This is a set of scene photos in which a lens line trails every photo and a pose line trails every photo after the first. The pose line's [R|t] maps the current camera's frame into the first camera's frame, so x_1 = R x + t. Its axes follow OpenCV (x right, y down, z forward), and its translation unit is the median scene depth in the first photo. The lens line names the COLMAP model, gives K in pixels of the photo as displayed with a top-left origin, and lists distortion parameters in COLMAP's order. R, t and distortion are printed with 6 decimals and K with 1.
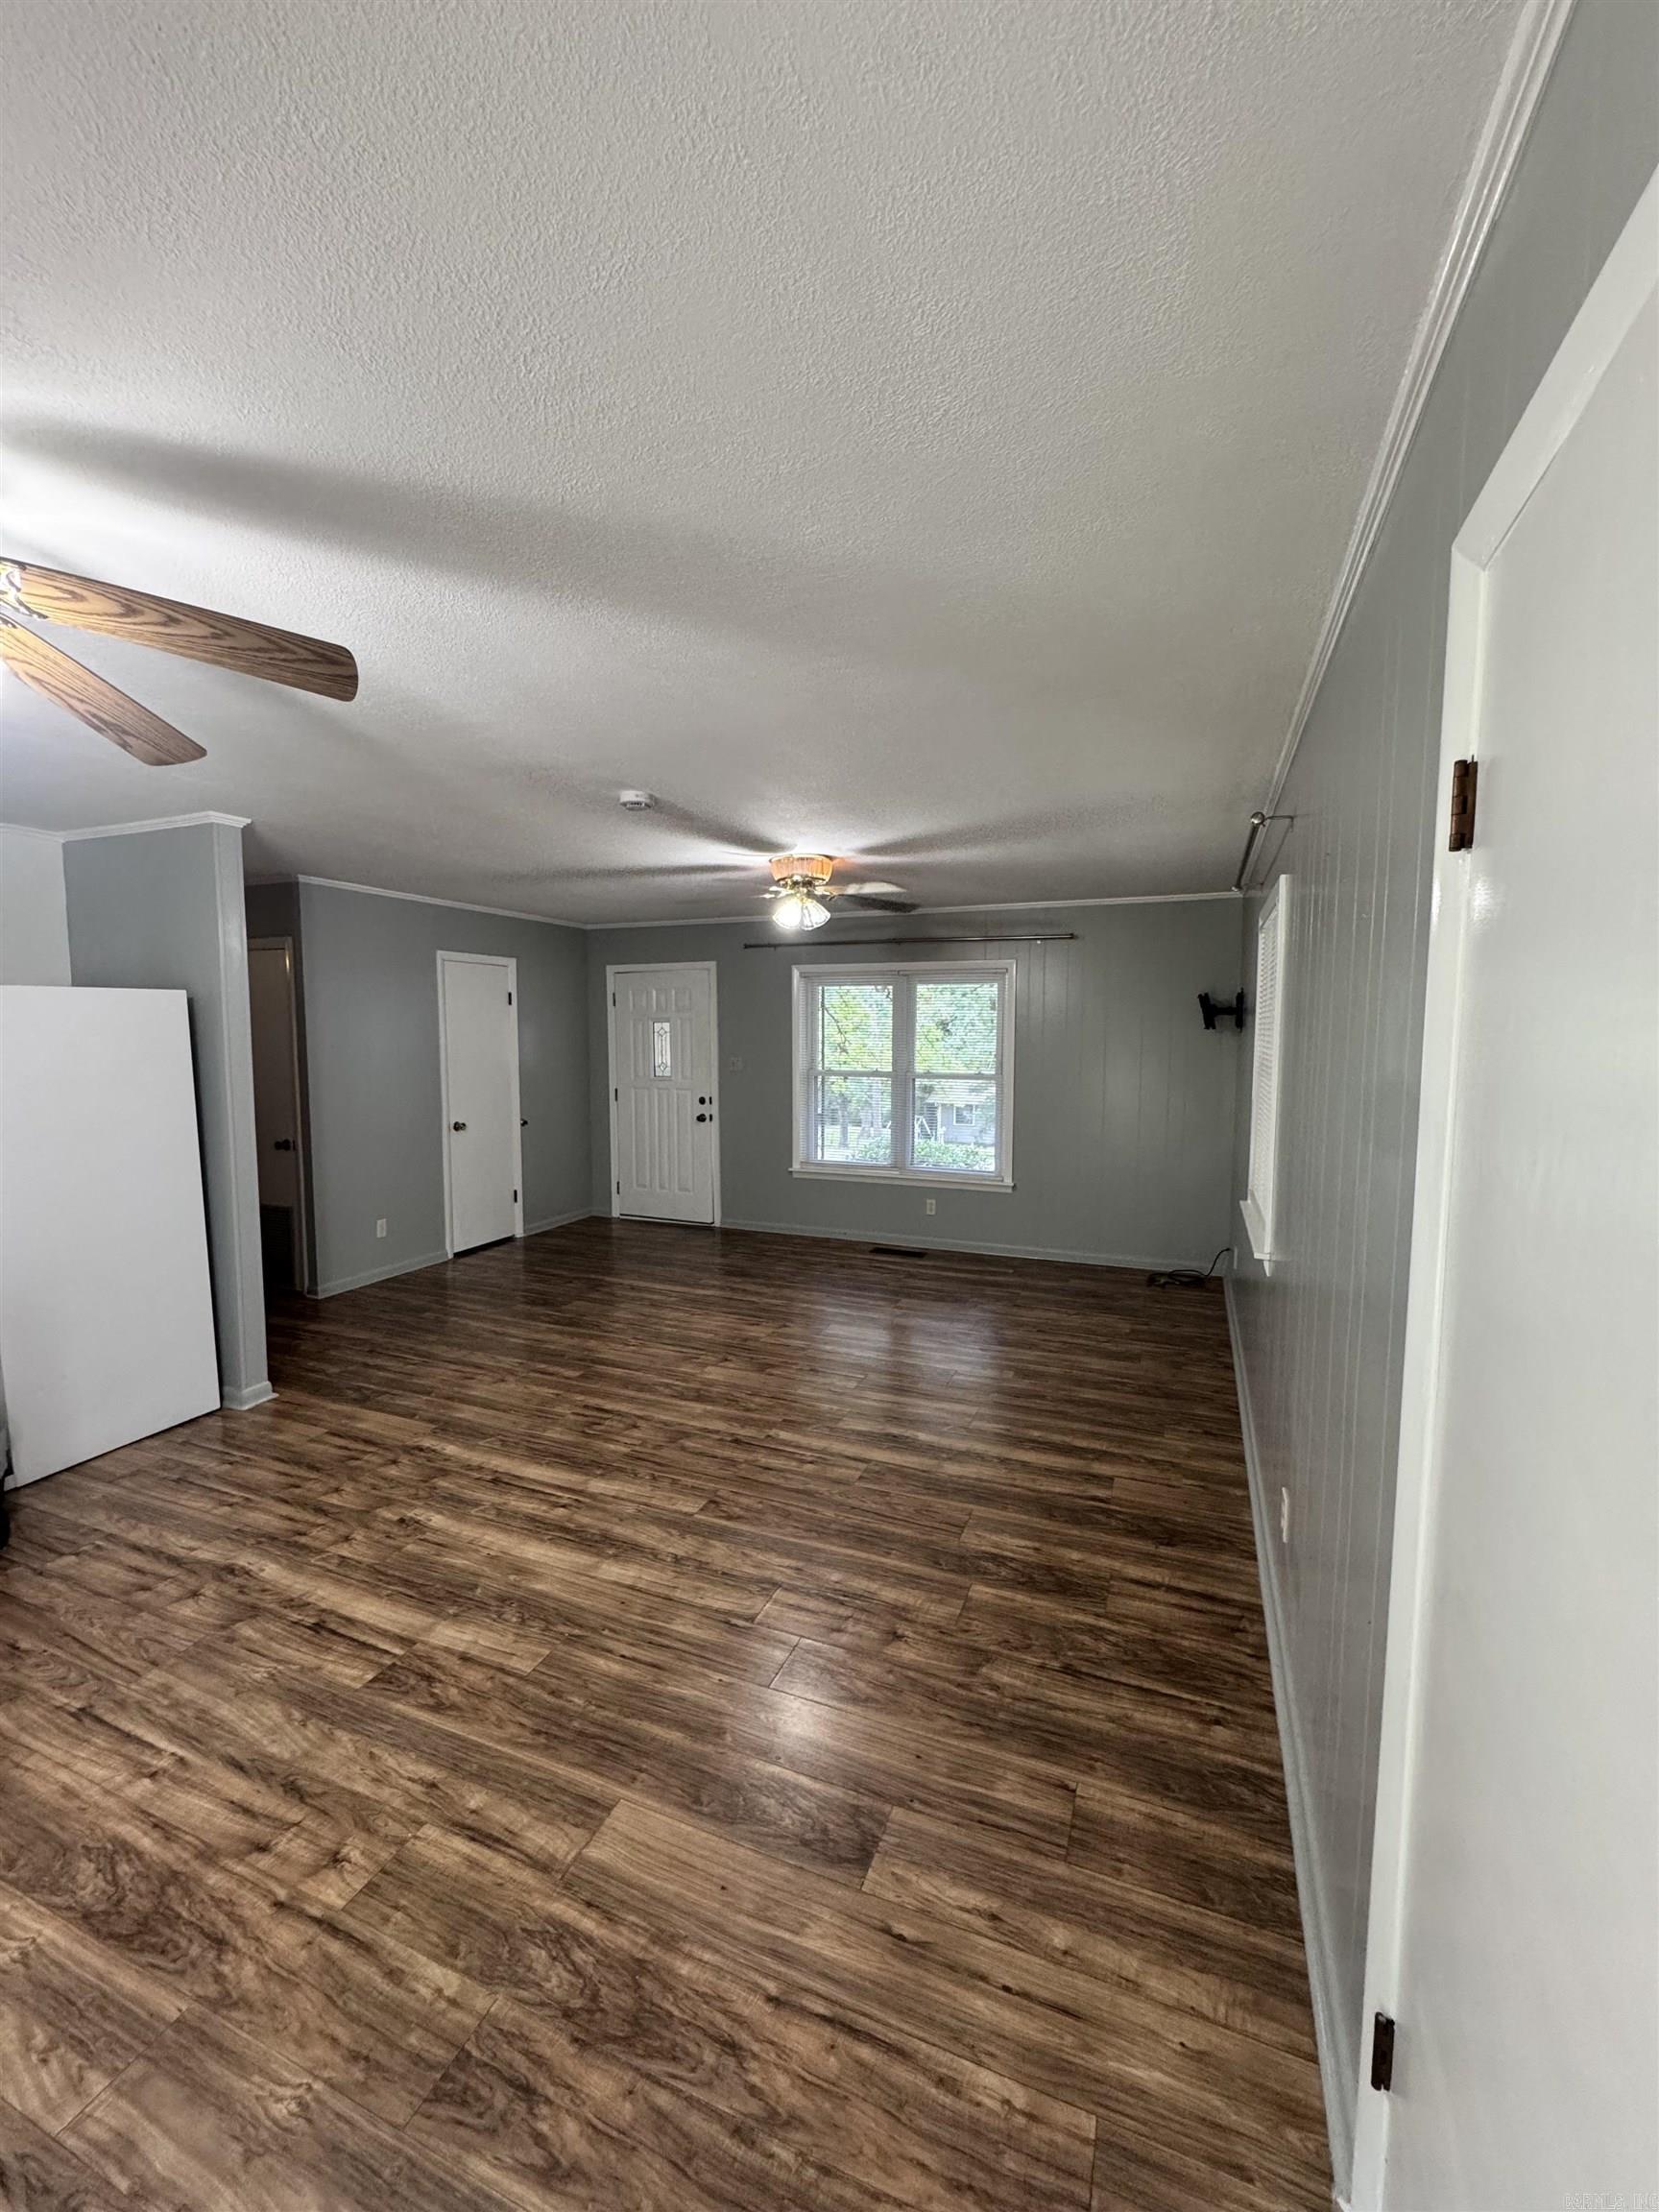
lens RADIAL K [[886.2, 0, 826.1], [0, 886.2, 1112.5], [0, 0, 1]] dist [0.000874, -0.000378]
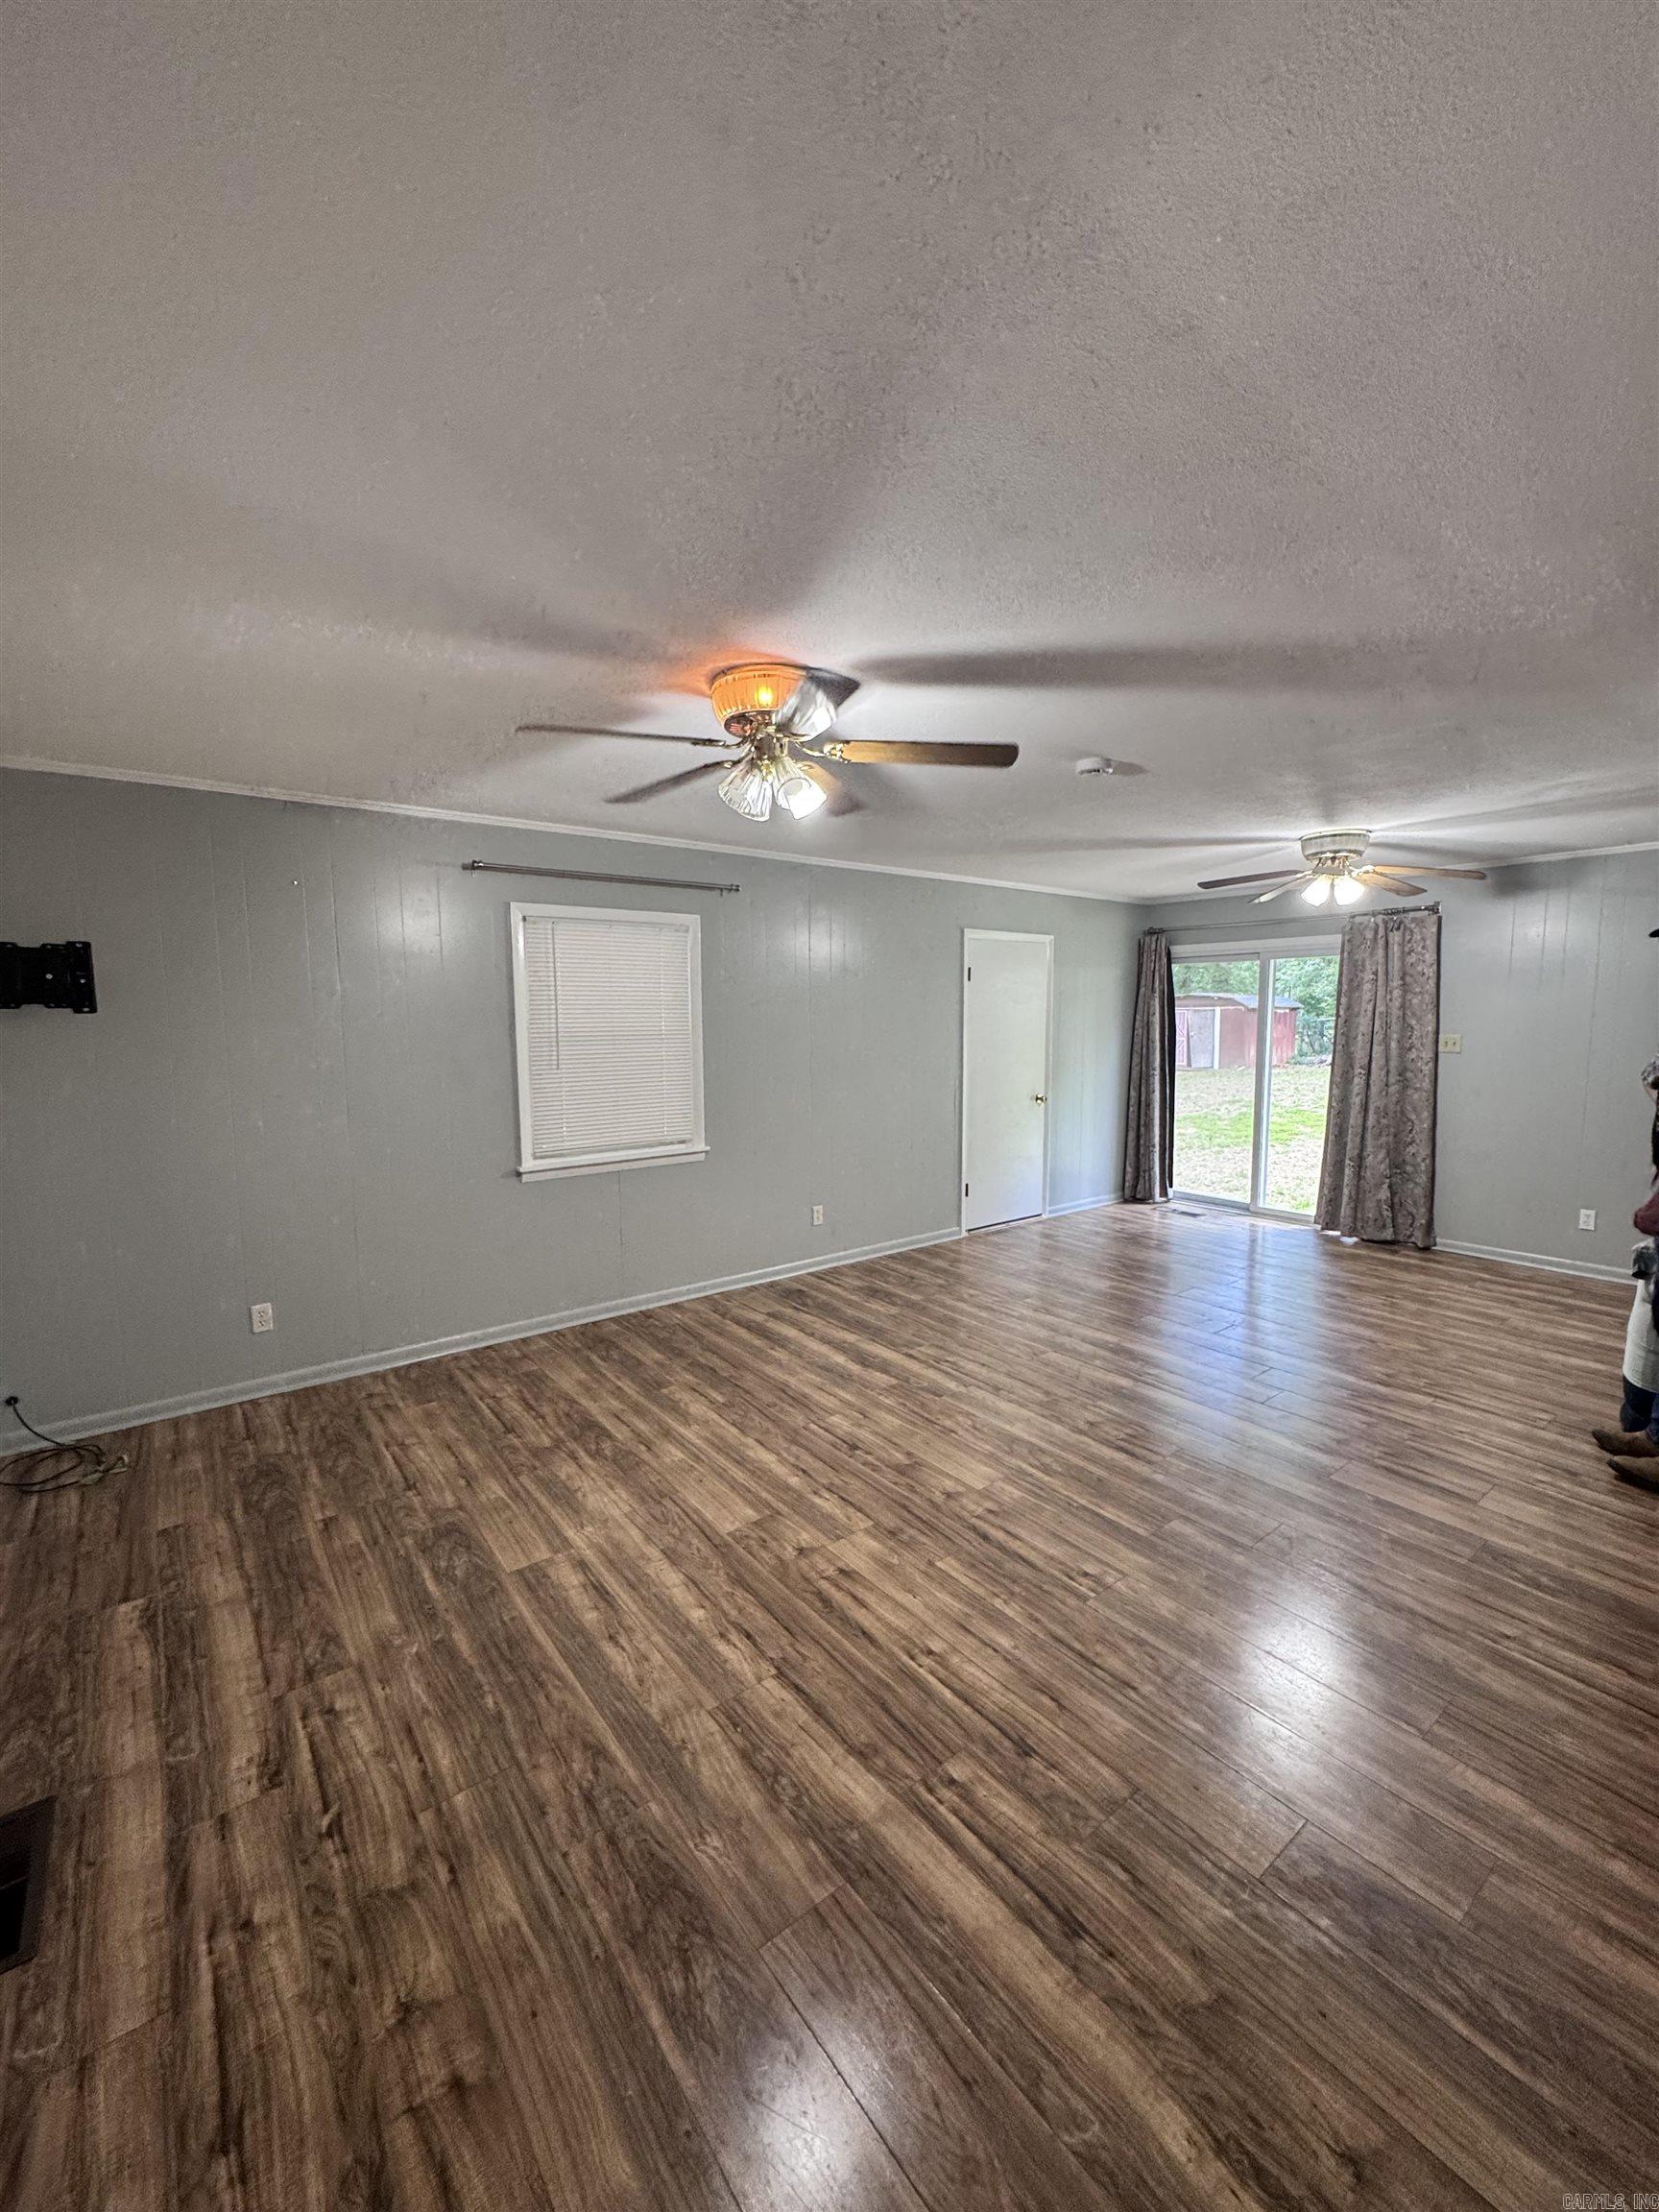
lens RADIAL K [[886.2, 0, 830.8], [0, 886.2, 1097.0], [0, 0, 1]] dist [0.000874, -0.000378]
pose [[-0.868315, -0.043152, 0.494133, -0.407958], [0.049772, 0.983601, 0.173357, -0.163563], [-0.493511, 0.175122, -0.851927, 1.796714]]
